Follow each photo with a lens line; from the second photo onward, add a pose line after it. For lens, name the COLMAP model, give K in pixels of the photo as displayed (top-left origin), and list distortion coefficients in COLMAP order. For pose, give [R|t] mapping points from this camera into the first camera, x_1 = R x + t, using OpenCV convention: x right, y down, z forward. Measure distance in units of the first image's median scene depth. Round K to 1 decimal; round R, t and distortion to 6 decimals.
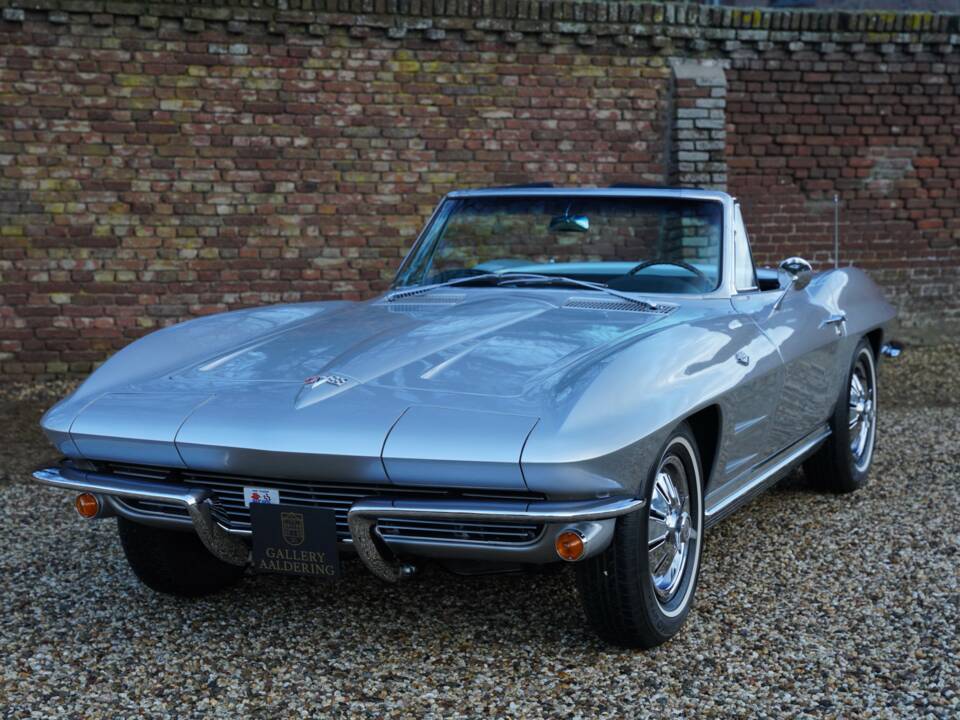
lens RADIAL K [[1781.1, 0, 482.1], [0, 1781.1, 363.4], [0, 0, 1]] dist [0.134018, 0.514020]
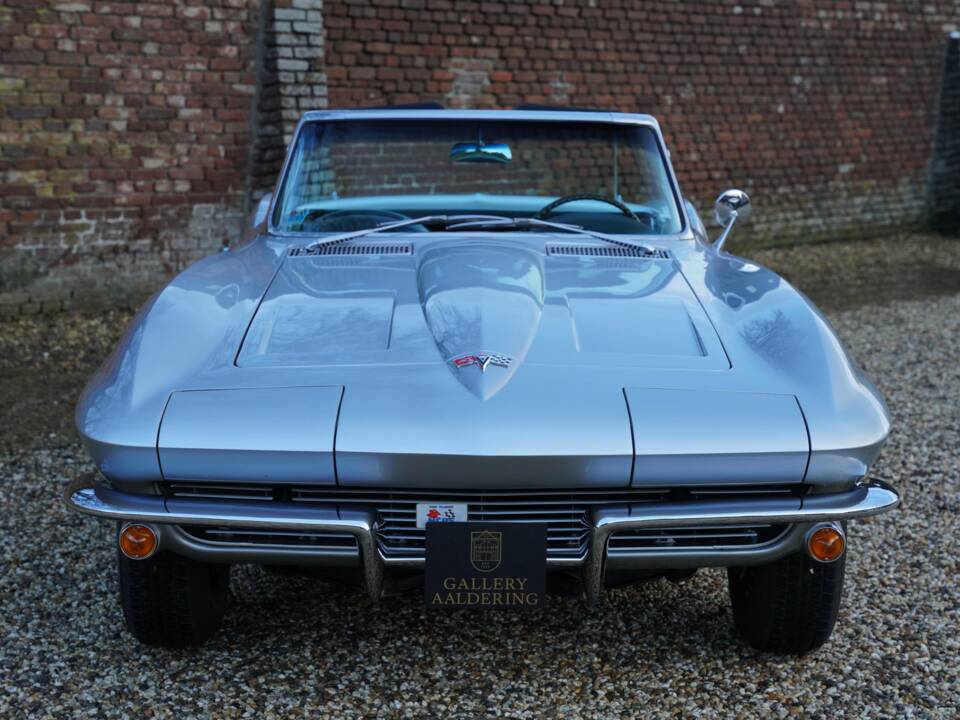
lens RADIAL K [[1949.2, 0, 485.2], [0, 1949.2, 364.3], [0, 0, 1]] dist [0.187603, 0.633439]
pose [[0.912563, -0.049704, 0.405903, -0.202708], [0.033366, 0.998326, 0.047235, -0.013750], [-0.407572, -0.029562, 0.912695, 0.096200]]
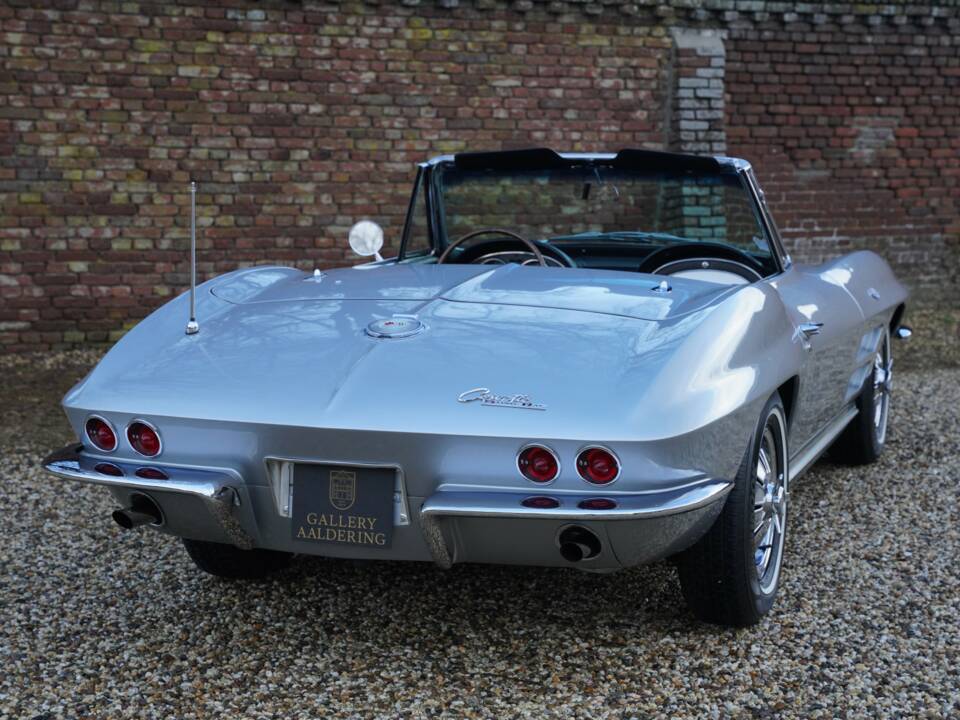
lens RADIAL K [[1788.6, 0, 479.9], [0, 1788.6, 364.7], [0, 0, 1]] dist [0.136157, 0.506719]
pose [[0.996307, -0.008049, 0.085486, -0.097512], [0.006845, 0.999874, 0.014357, 0.004933], [-0.085591, -0.013719, 0.996236, -0.008394]]
